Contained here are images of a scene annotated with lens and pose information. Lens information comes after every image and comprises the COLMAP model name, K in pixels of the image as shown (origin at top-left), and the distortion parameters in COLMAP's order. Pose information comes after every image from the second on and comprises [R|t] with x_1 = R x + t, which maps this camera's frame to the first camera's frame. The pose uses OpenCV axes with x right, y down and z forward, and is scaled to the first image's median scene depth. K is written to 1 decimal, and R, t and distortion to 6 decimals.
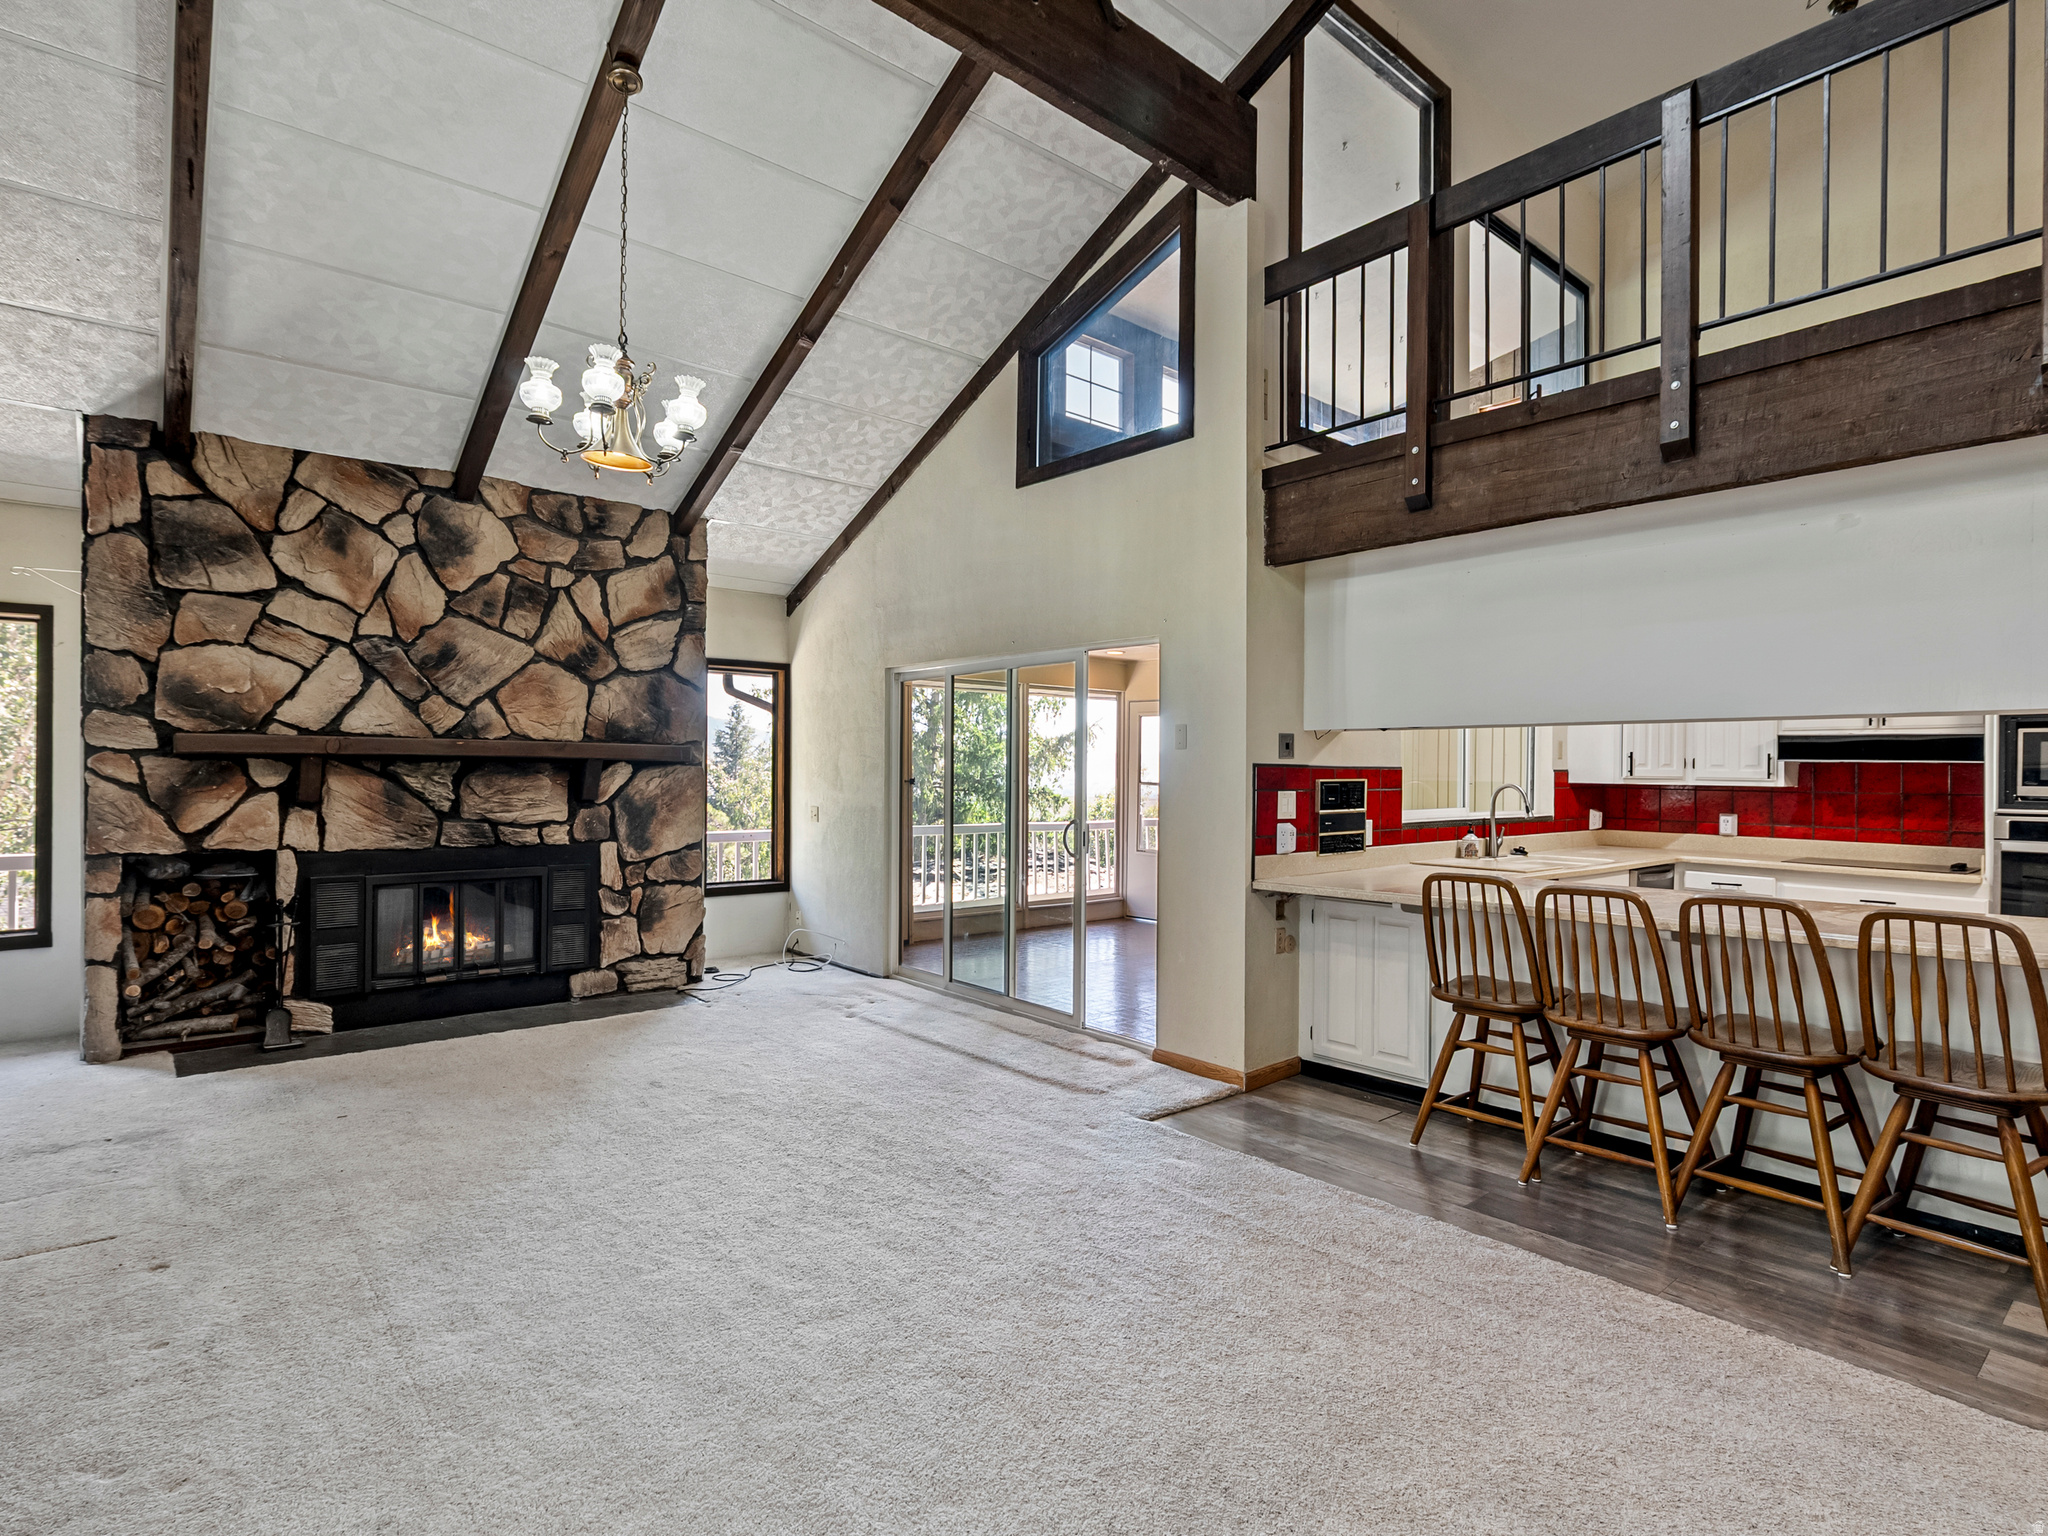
lens RADIAL K [[1040.8, 0, 1024.0], [0, 1040.8, 768.0], [0, 0, 1]] dist [-0.001605, 0.000116]
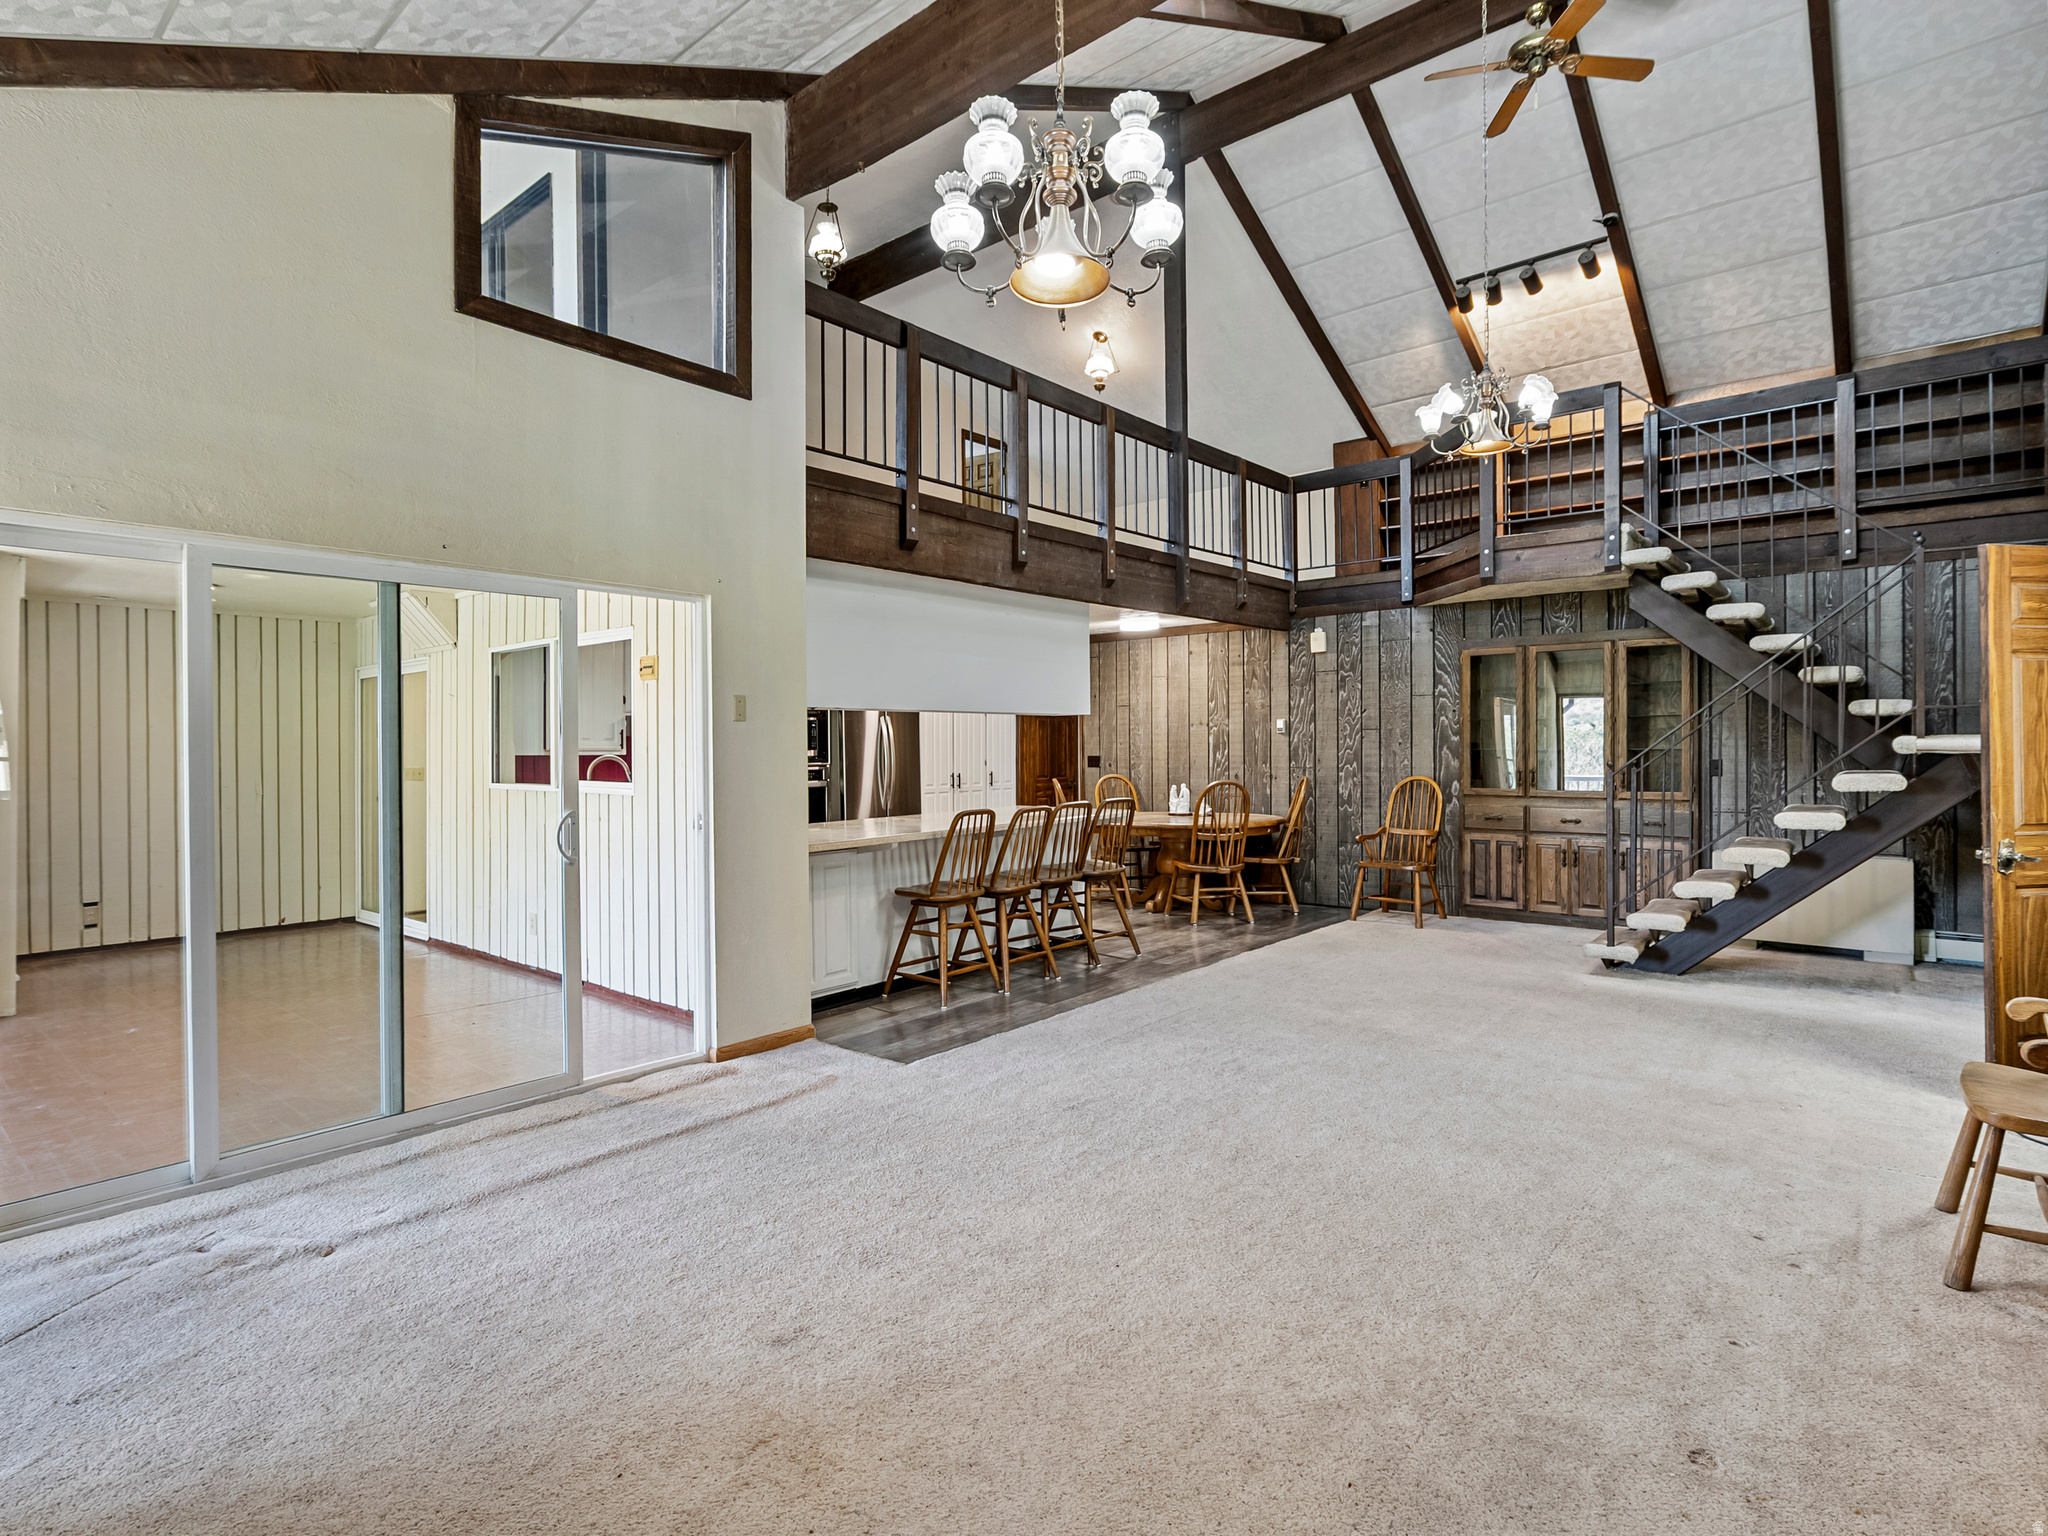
lens RADIAL K [[1022.5, 0, 1024.0], [0, 1022.5, 768.0], [0, 0, 1]] dist [-0.001601, -0.000189]
pose [[-0.138371, -0.030095, 0.989923, -0.745486], [0.007298, 0.999480, 0.031406, -0.003440], [-0.990354, 0.011570, -0.138079, 0.802514]]
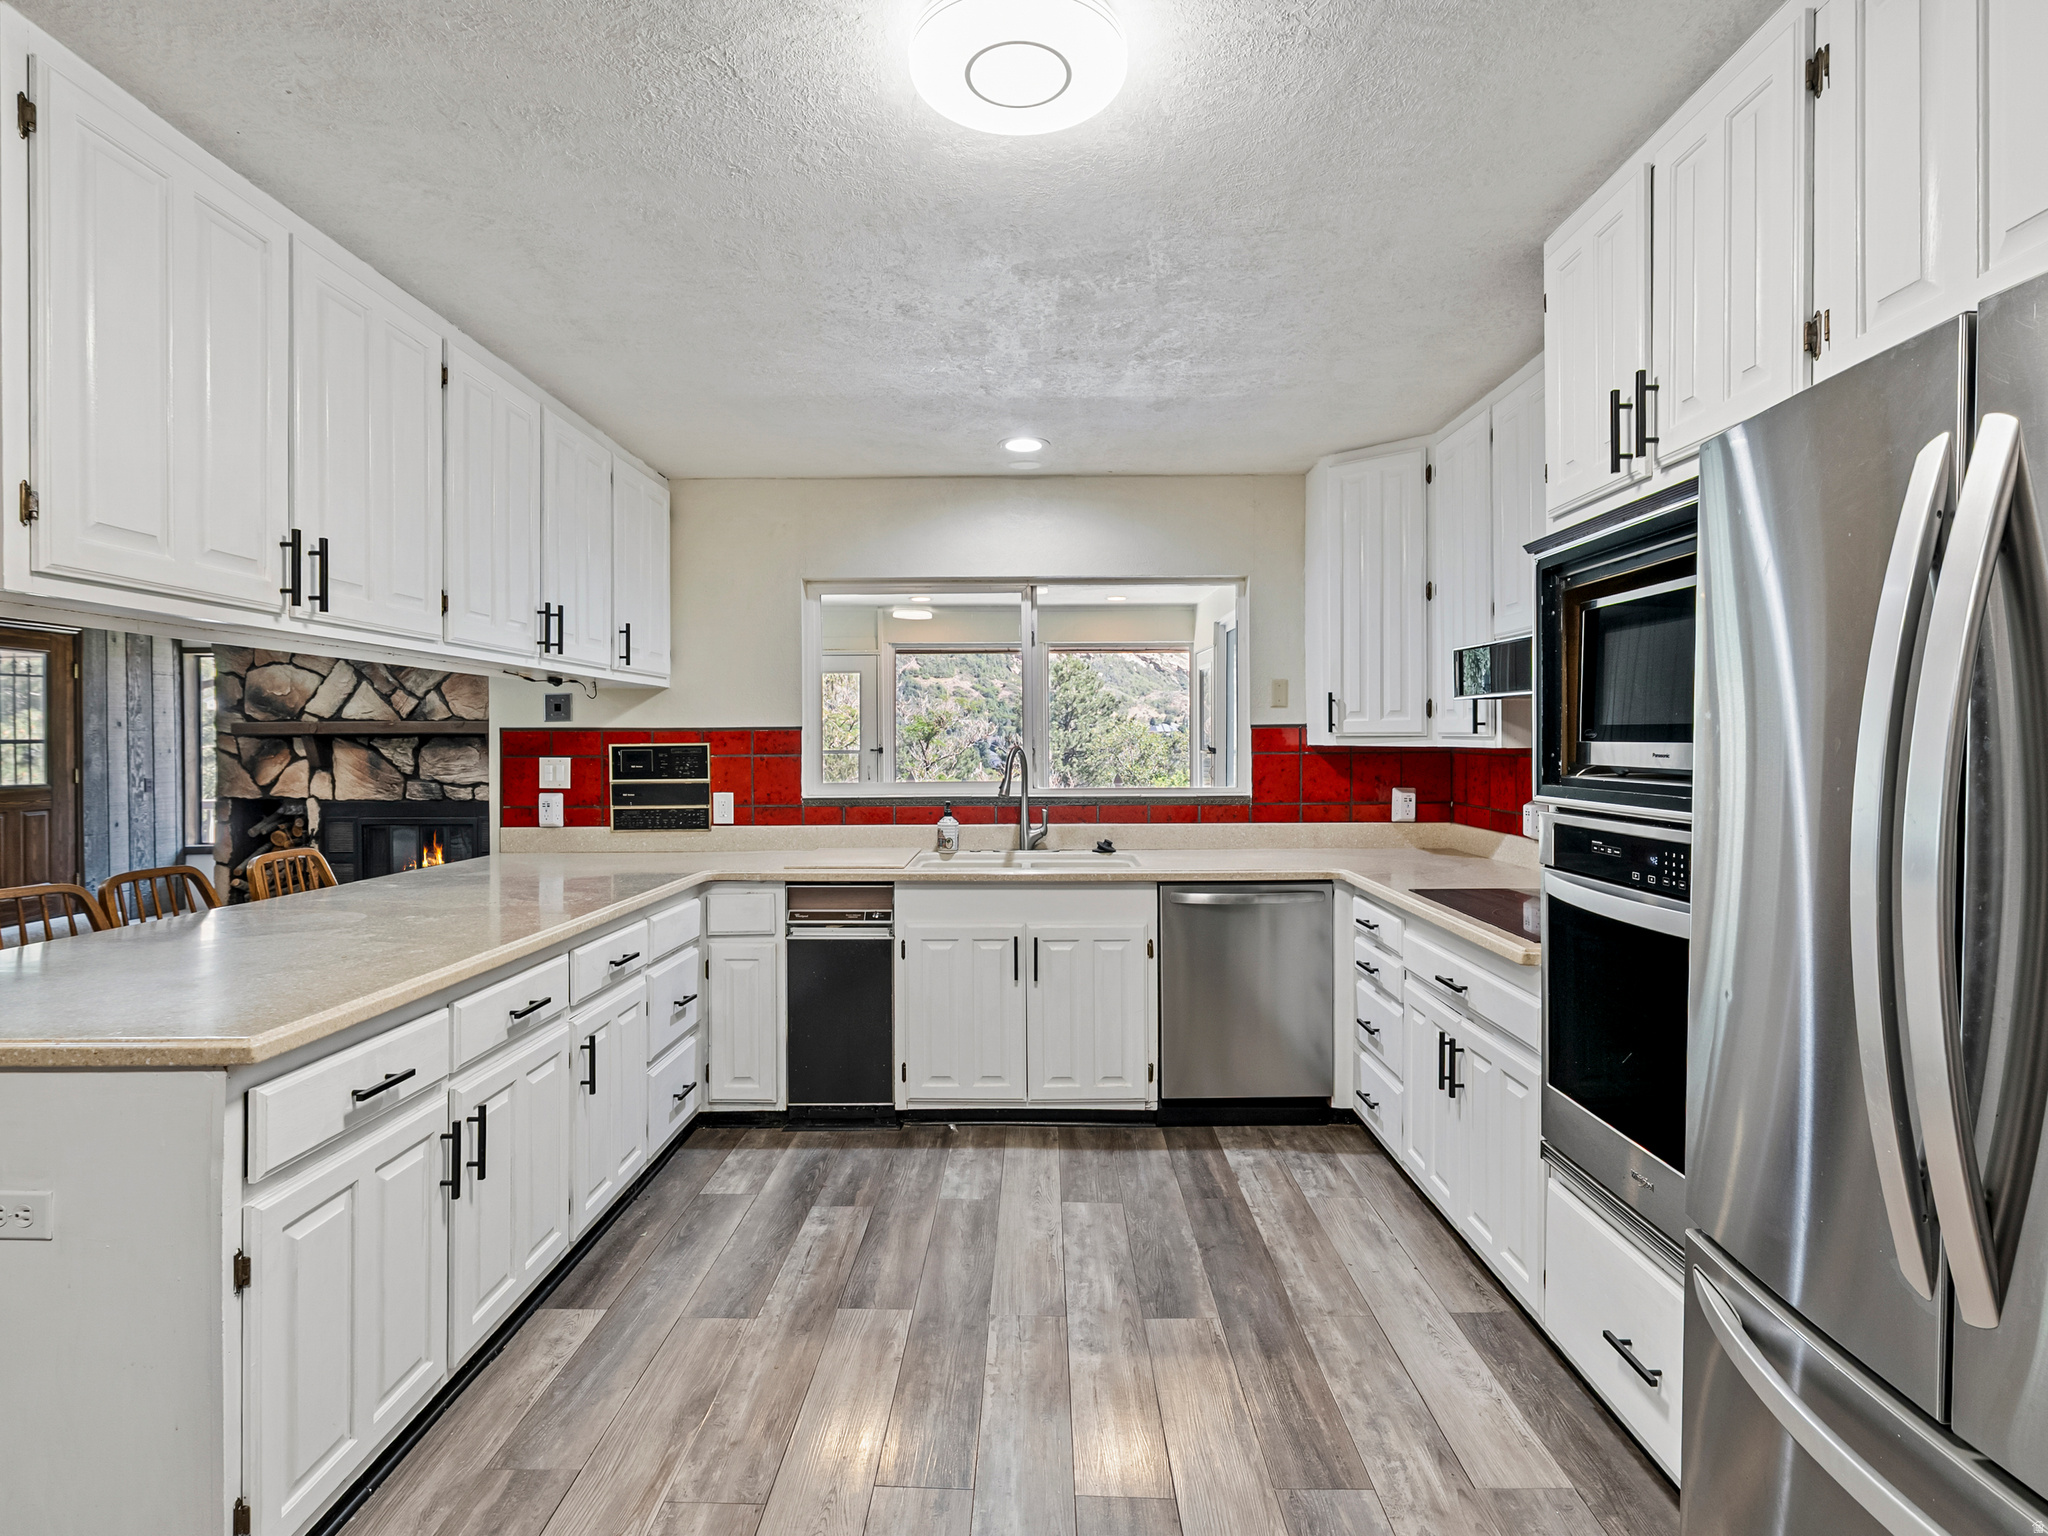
lens RADIAL K [[1059.9, 0, 1033.5], [0, 1059.9, 747.3], [0, 0, 1]] dist [-0.007261, 0.002884]
pose [[0.754866, -0.008248, -0.655827, 1.048201], [0.013270, 0.999908, 0.002699, 0.014764], [0.655745, -0.010740, 0.754906, 0.520858]]
